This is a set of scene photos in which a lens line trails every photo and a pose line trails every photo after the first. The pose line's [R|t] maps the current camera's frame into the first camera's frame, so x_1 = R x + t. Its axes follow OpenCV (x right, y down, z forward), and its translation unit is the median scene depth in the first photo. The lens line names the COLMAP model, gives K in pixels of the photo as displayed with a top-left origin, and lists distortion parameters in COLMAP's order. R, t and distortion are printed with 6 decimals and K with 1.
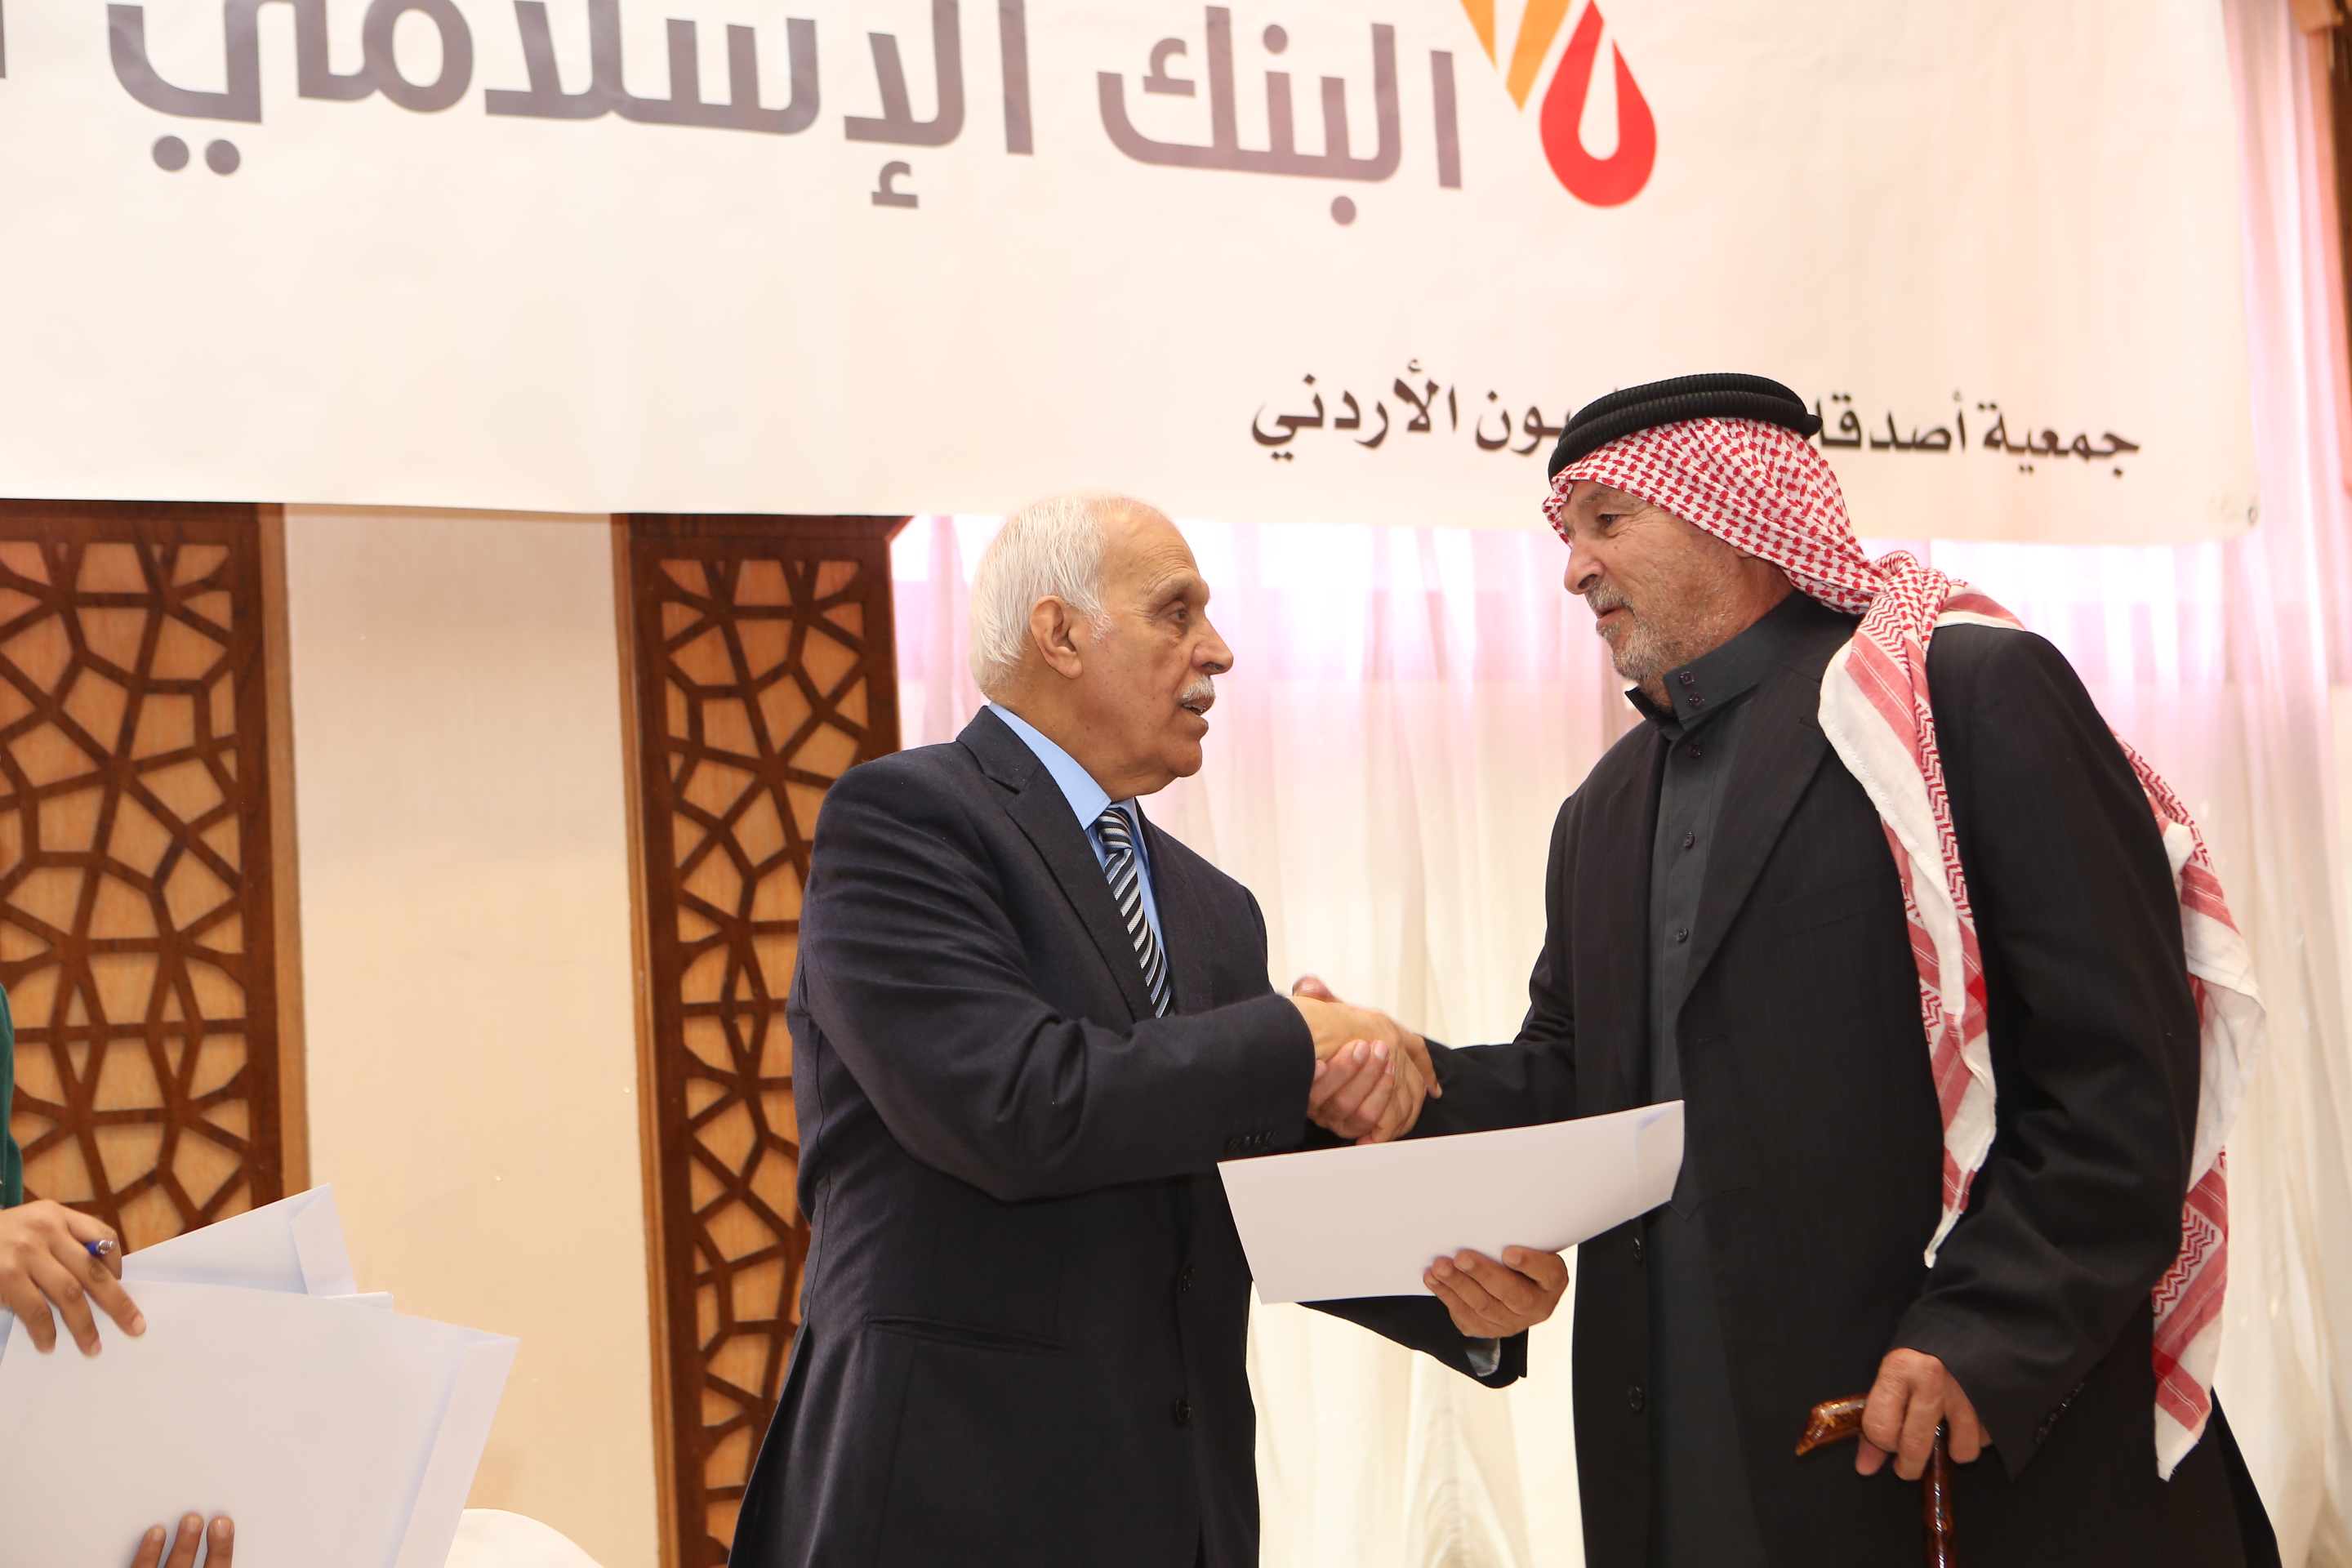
lens RADIAL K [[3734.1, 0, 1191.7], [0, 3734.1, 776.9], [0, 0, 1]] dist [0.078368, 0.000000]
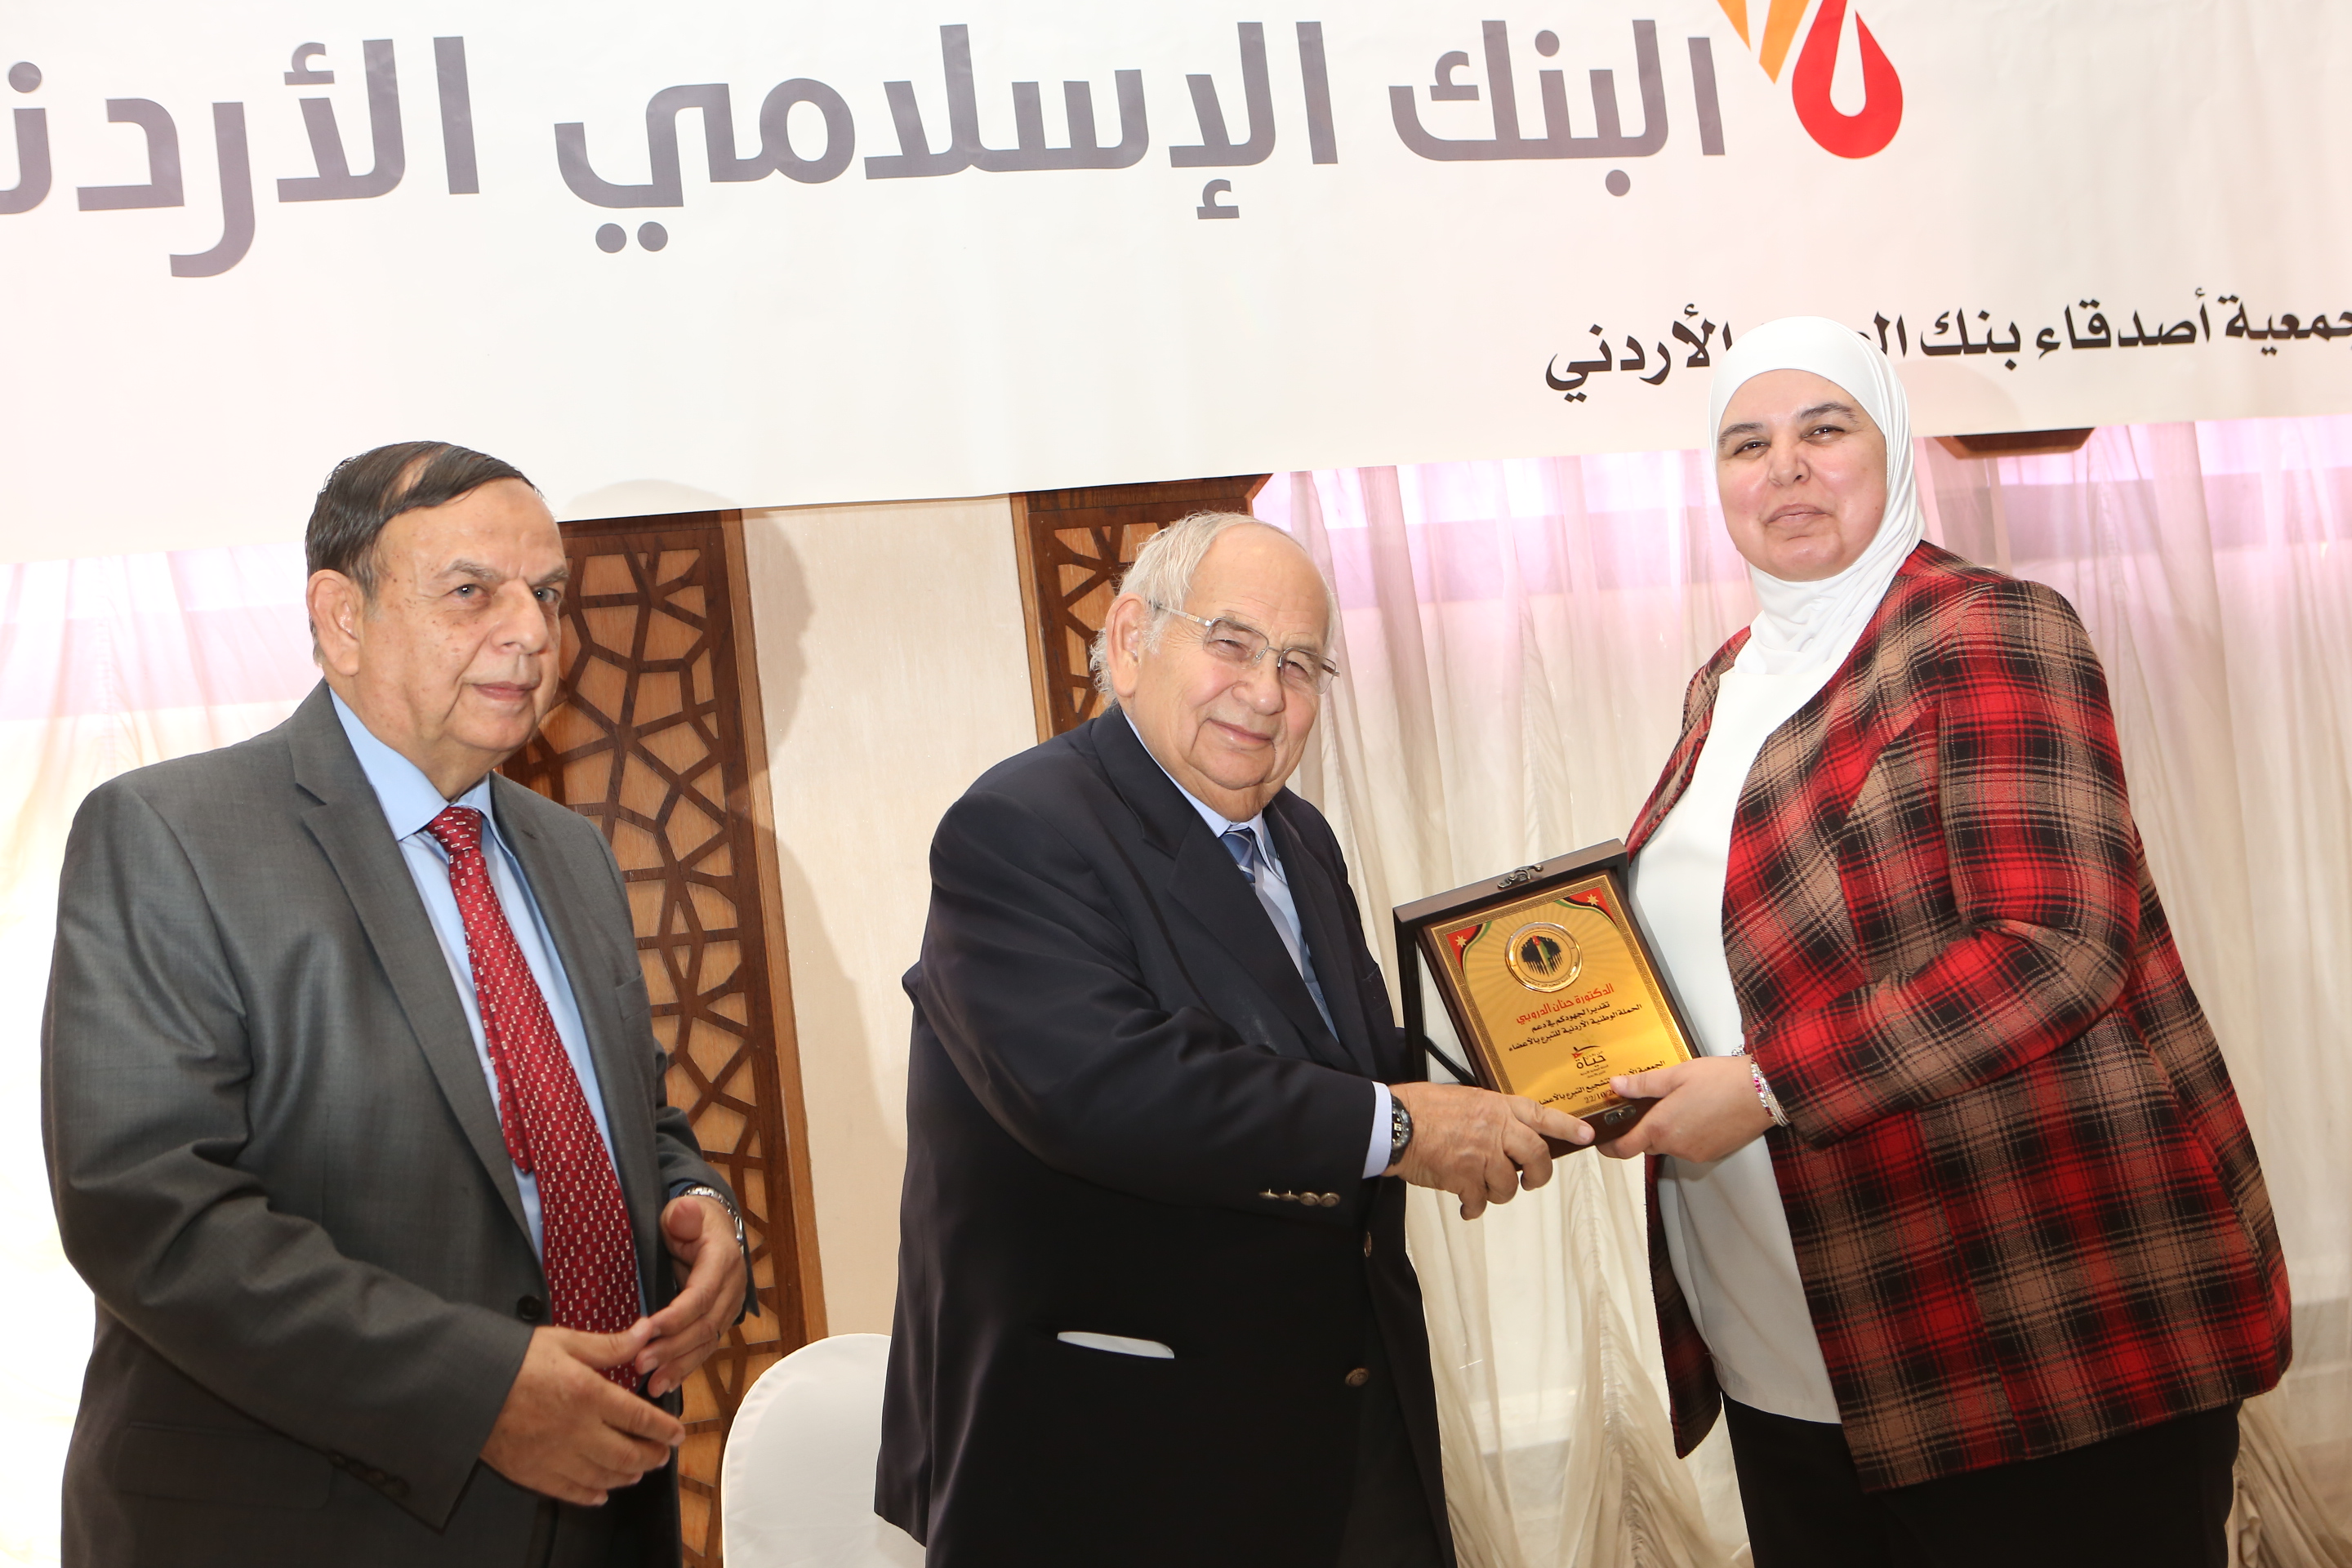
lens RADIAL K [[2787.3, 0, 1180.7], [0, 2787.3, 780.6], [0, 0, 1]] dist [-0.015947, 0.000000]
pose [[0.974729, -0.065454, -0.213585, 0.082476], [0.072450, 0.997056, 0.025086, 0.002876], [0.211314, -0.039926, 0.976602, 0.117868]]
